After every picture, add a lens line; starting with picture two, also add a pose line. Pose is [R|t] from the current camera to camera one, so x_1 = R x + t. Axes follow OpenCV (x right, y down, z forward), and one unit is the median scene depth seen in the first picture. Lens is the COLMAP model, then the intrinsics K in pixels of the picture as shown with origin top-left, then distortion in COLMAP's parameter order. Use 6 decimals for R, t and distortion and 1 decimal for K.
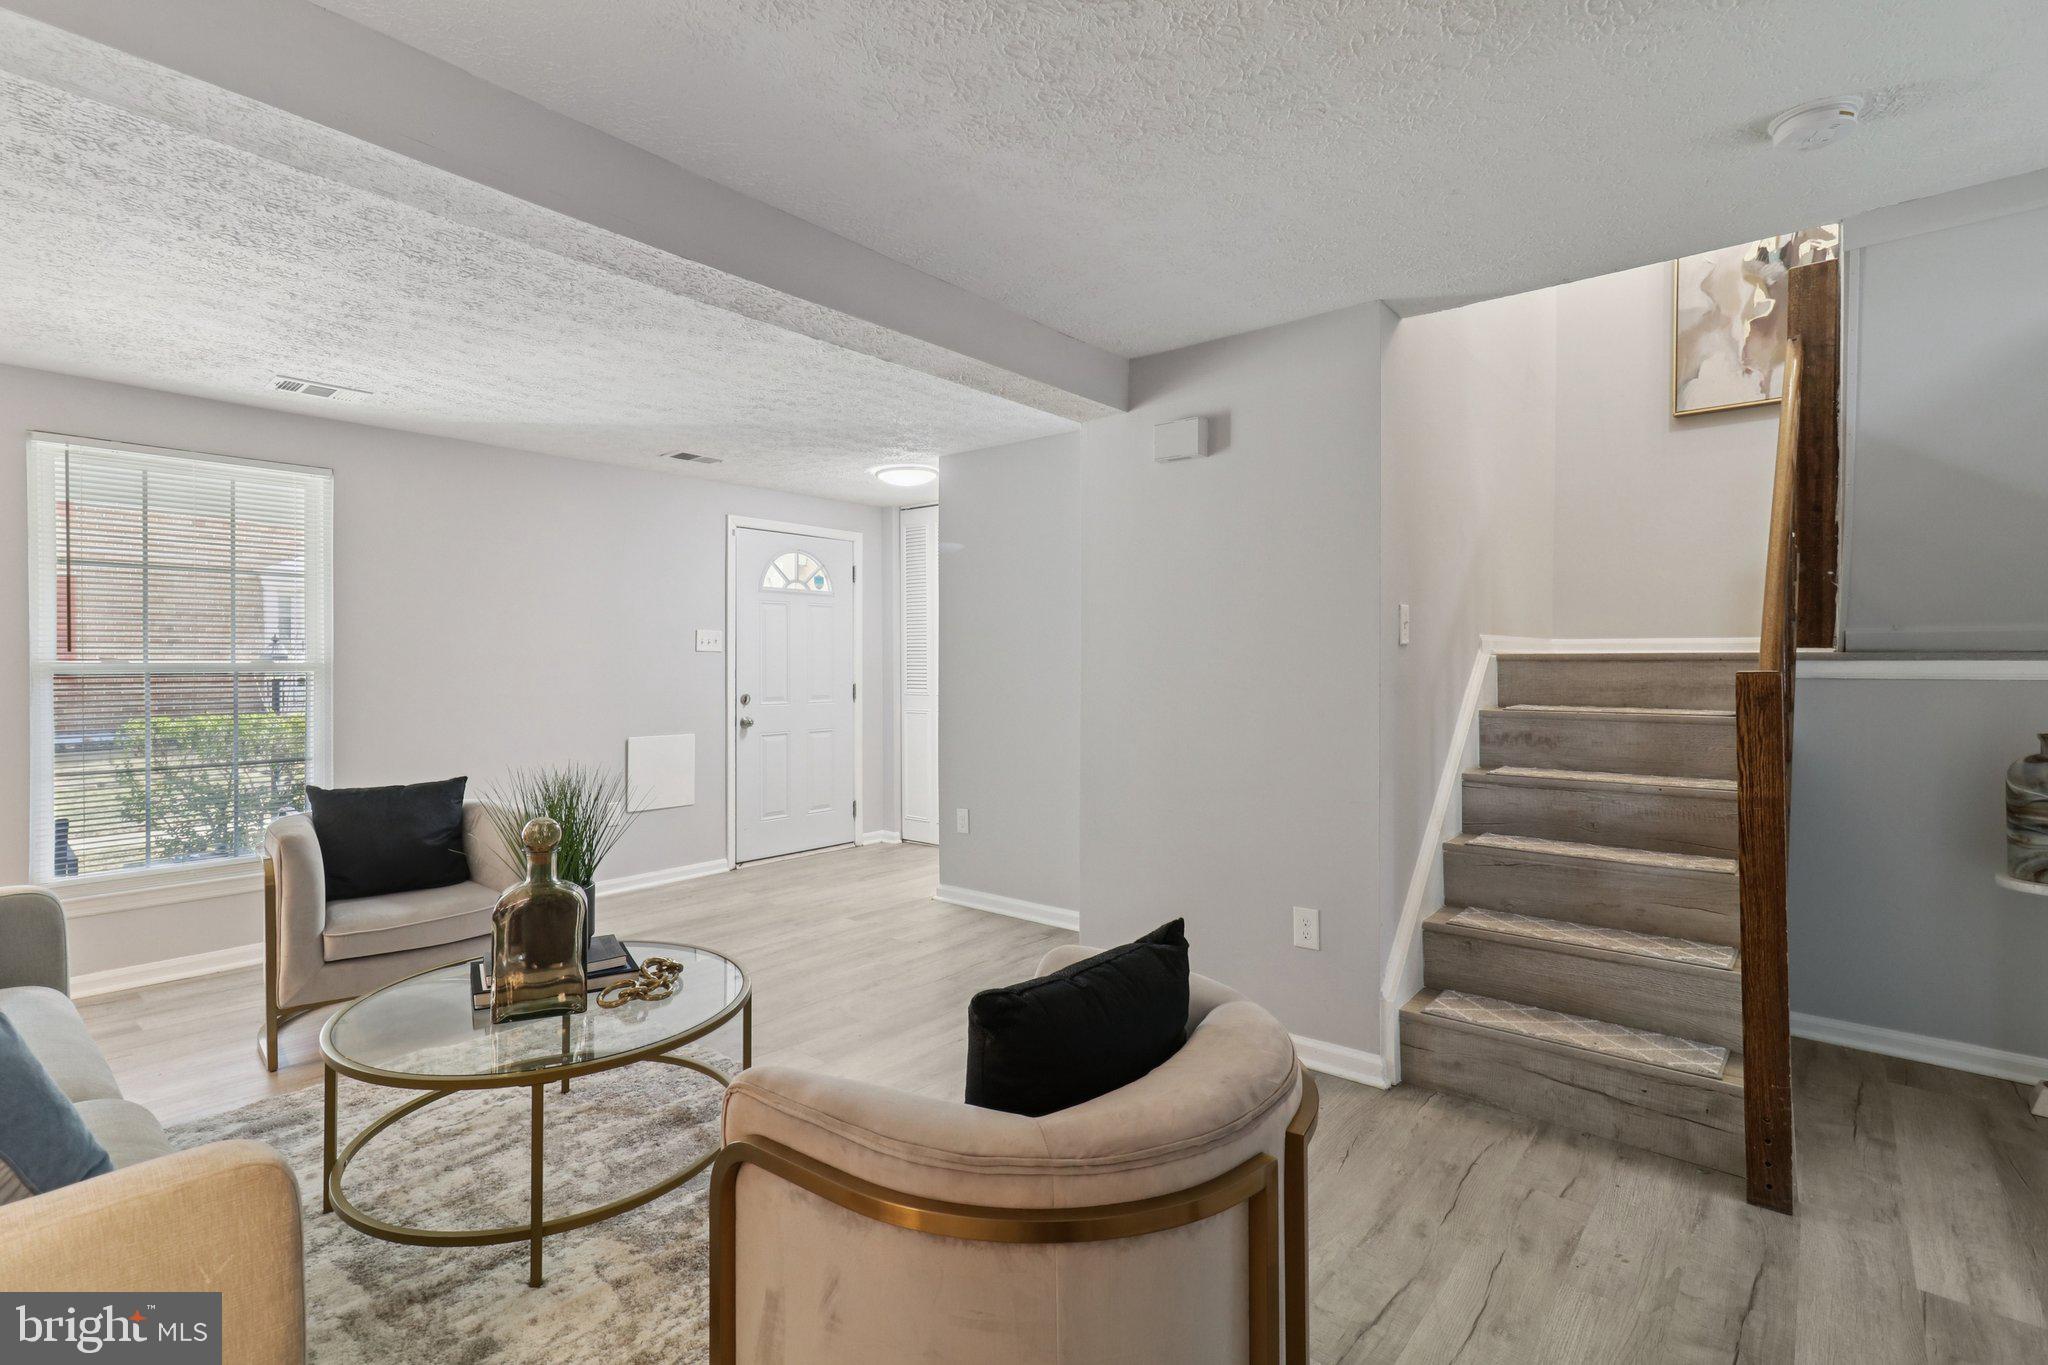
lens RADIAL K [[974.2, 0, 1021.1], [0, 974.2, 672.5], [0, 0, 1]] dist [0.009401, -0.000658]
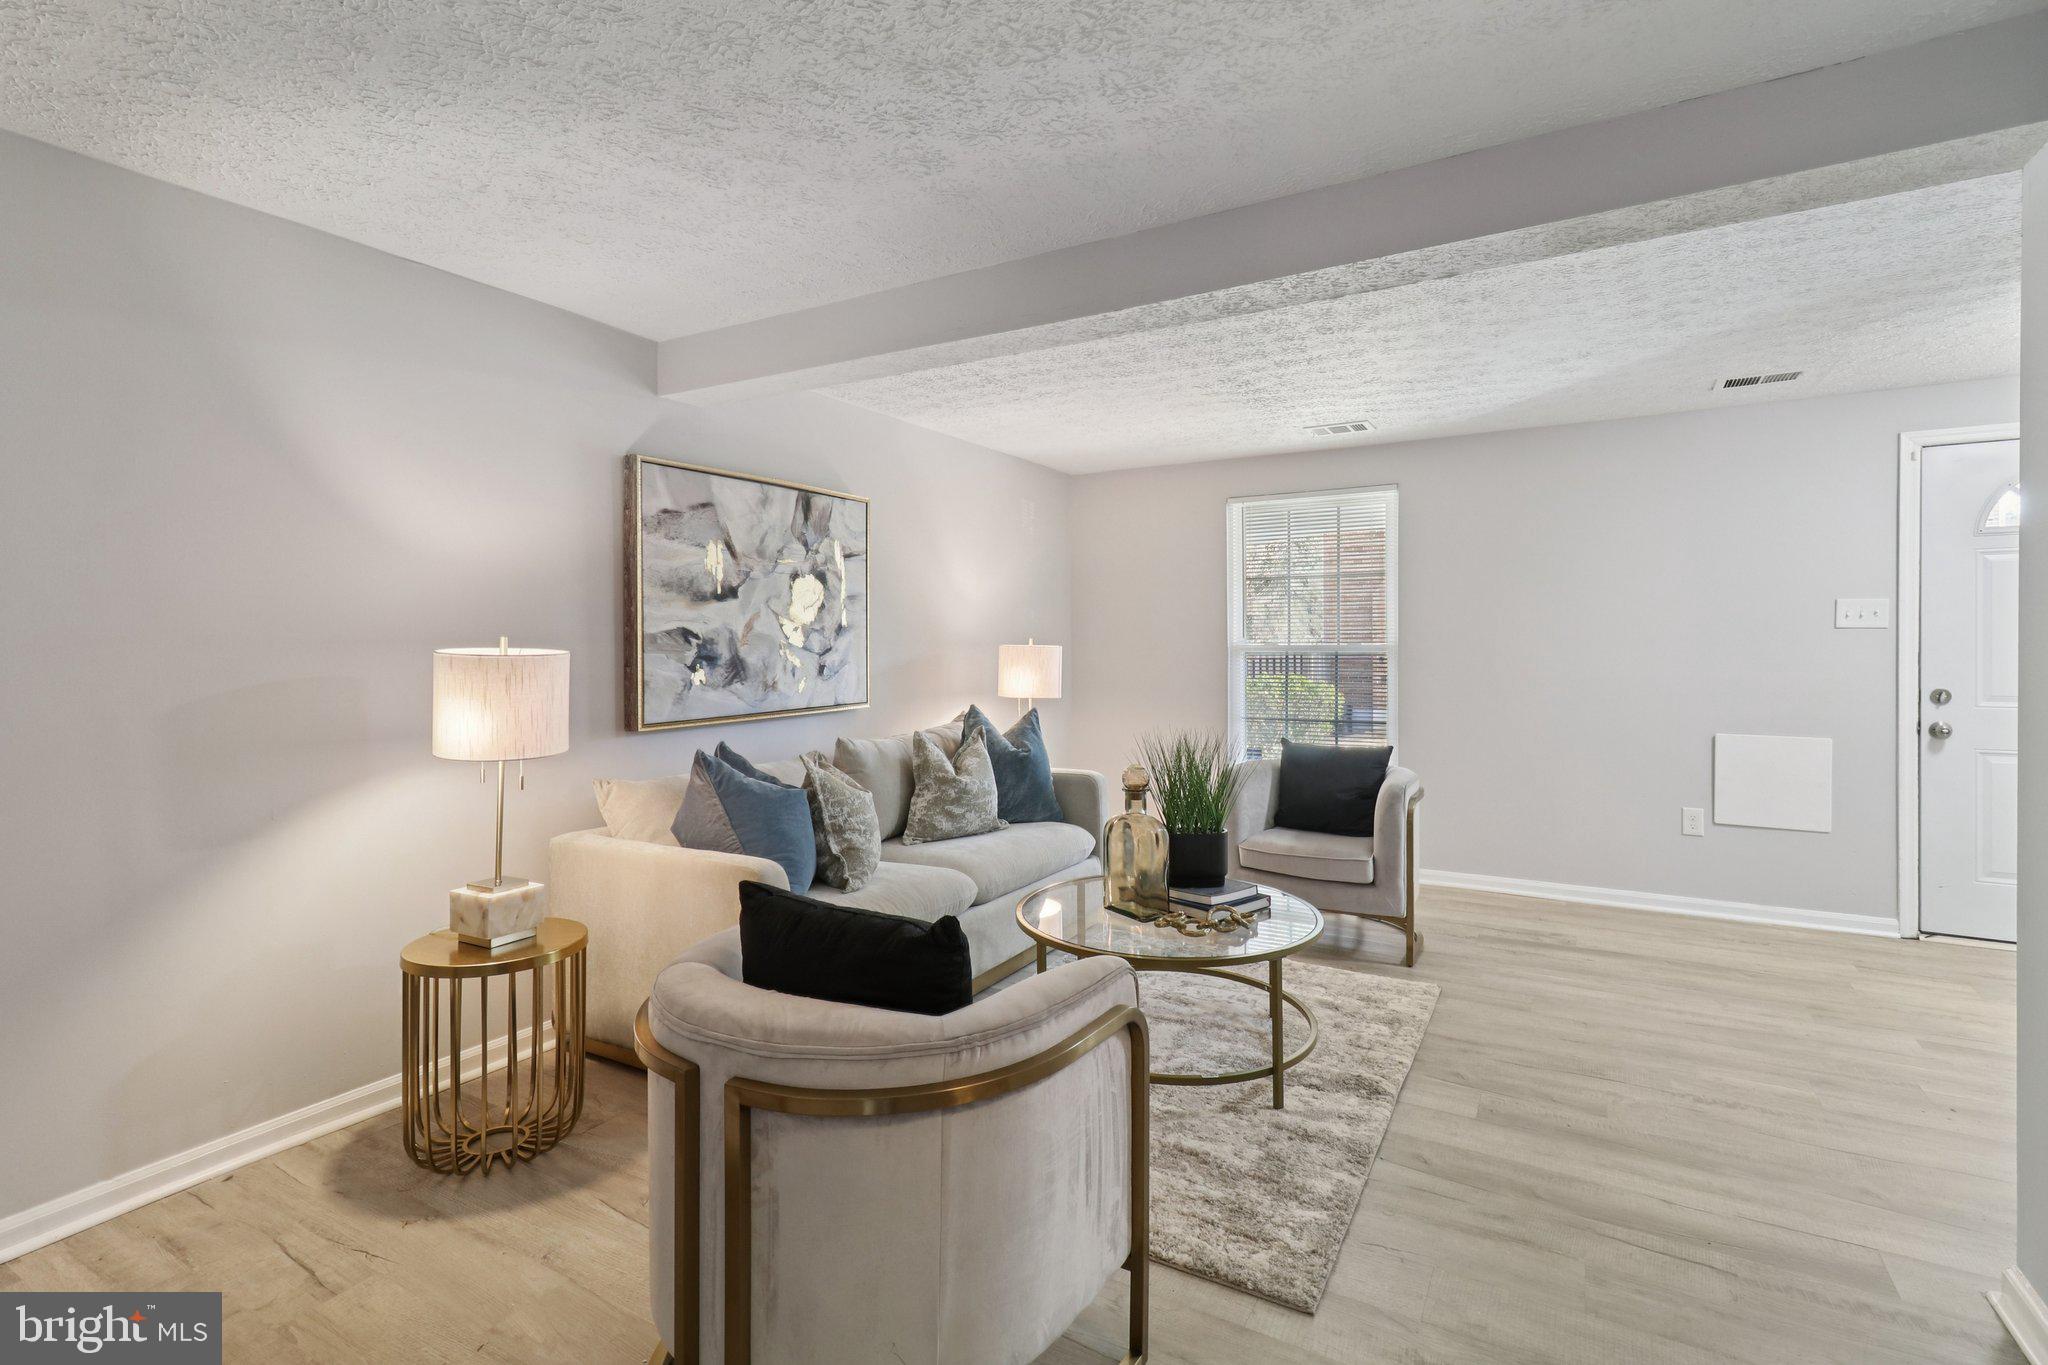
lens RADIAL K [[974.2, 0, 990.5], [0, 974.2, 652.3], [0, 0, 1]] dist [0.009401, -0.000658]
pose [[0.148451, 0.006972, -0.988895, 0.445190], [-0.007392, 0.999955, 0.005940, -0.003879], [0.988892, 0.006428, 0.148495, 0.356928]]
